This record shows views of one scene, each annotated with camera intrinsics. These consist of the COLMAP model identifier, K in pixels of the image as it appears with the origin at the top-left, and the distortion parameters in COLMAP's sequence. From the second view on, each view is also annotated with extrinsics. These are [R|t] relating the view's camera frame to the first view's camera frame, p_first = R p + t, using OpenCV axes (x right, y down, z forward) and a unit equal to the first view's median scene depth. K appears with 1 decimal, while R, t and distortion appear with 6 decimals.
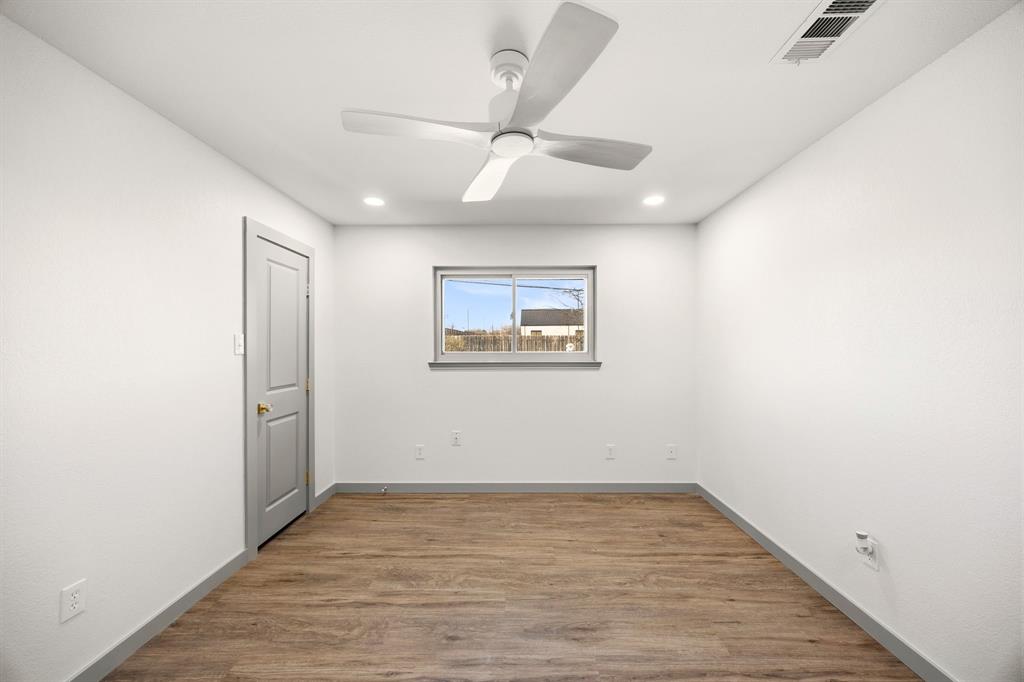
lens RADIAL K [[391.7, 0, 516.2], [0, 391.7, 341.8], [0, 0, 1]] dist [-0.001361, 0.000047]
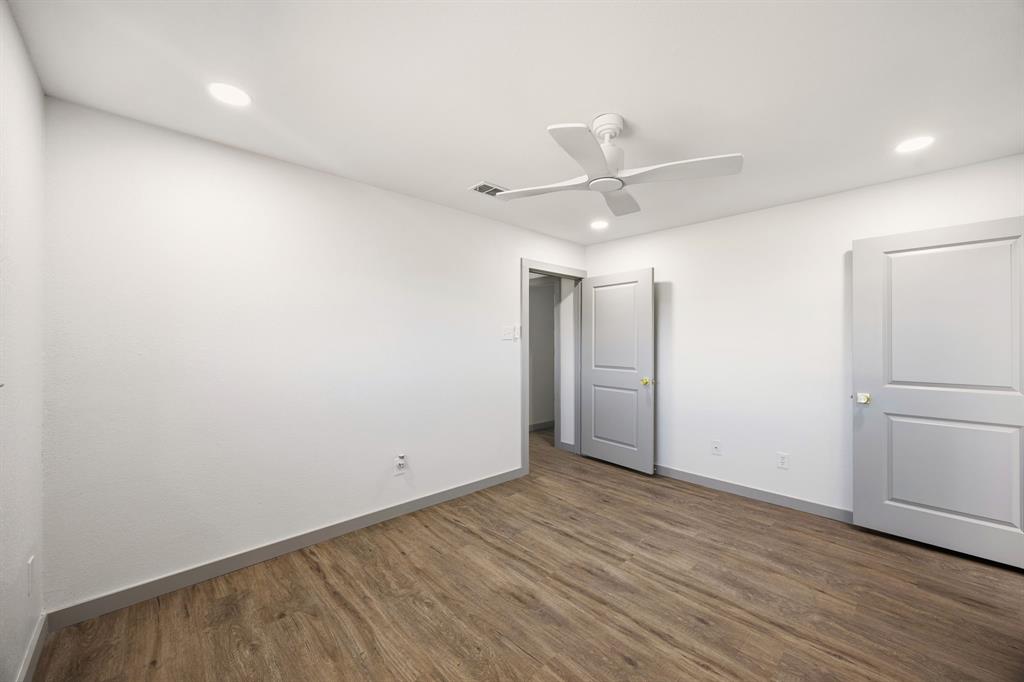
lens RADIAL K [[391.7, 0, 518.3], [0, 391.7, 344.0], [0, 0, 1]] dist [-0.001361, 0.000047]
pose [[-0.698575, 0.003864, 0.715526, -0.522743], [-0.000985, 0.999979, -0.006361, 0.030268], [-0.715536, -0.005148, -0.698557, 1.509571]]
